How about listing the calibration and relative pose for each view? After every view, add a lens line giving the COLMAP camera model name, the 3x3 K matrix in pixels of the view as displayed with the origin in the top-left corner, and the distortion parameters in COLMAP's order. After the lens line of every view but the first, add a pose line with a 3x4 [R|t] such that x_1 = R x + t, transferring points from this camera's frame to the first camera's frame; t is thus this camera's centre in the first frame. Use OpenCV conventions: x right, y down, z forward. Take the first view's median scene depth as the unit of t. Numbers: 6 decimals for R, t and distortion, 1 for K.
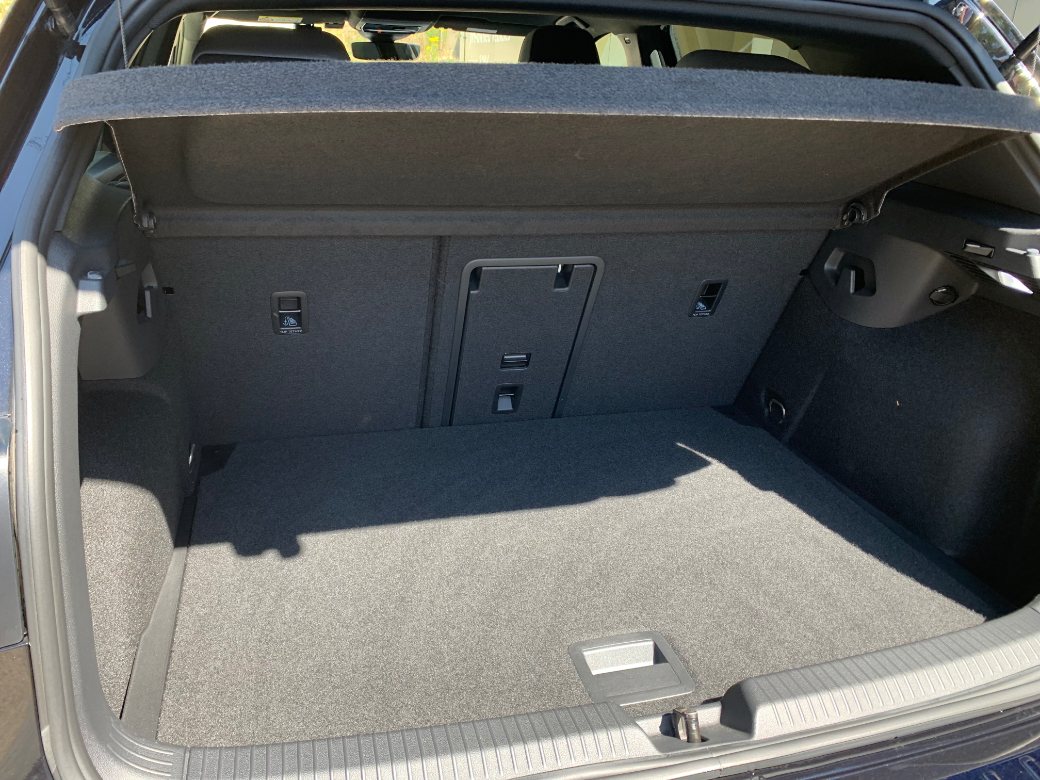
lens RADIAL K [[826.6, 0, 520.0], [0, 826.6, 390.0], [0, 0, 1]] dist [0.029072, -0.002665]
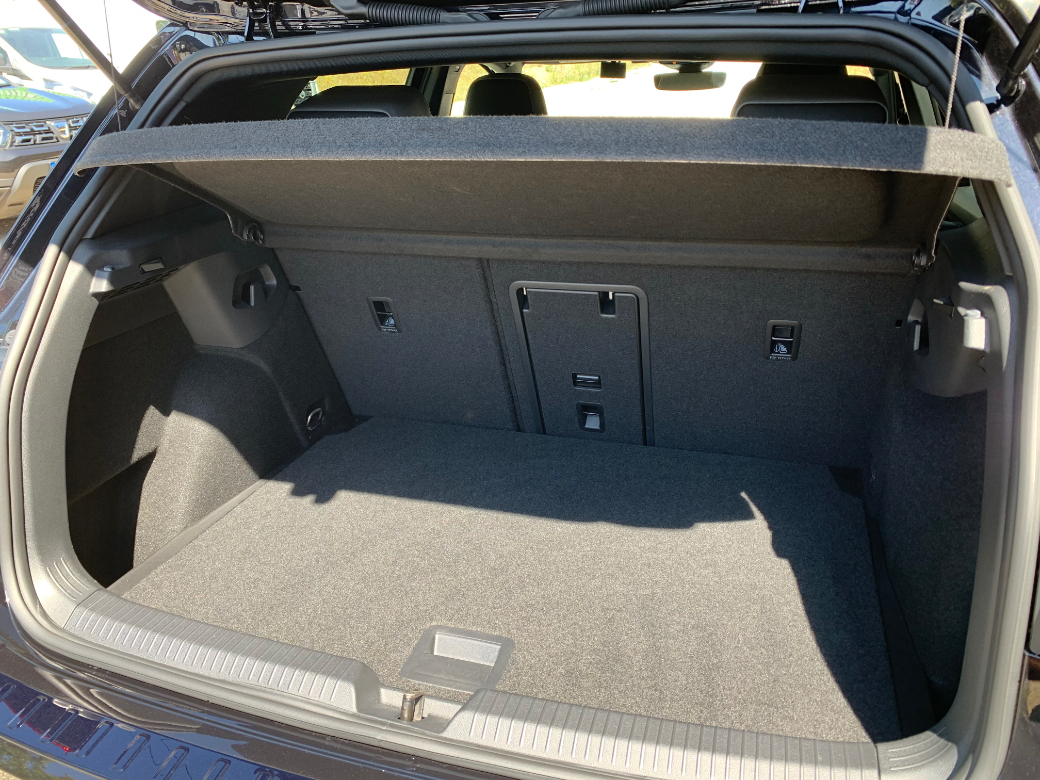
lens RADIAL K [[826.6, 0, 520.0], [0, 826.6, 390.0], [0, 0, 1]] dist [0.029072, -0.002665]
pose [[0.822646, 0.133797, -0.552587, 0.594083], [-0.150411, 0.988503, 0.015425, -0.032302], [0.548297, 0.070426, 0.833313, 0.092843]]
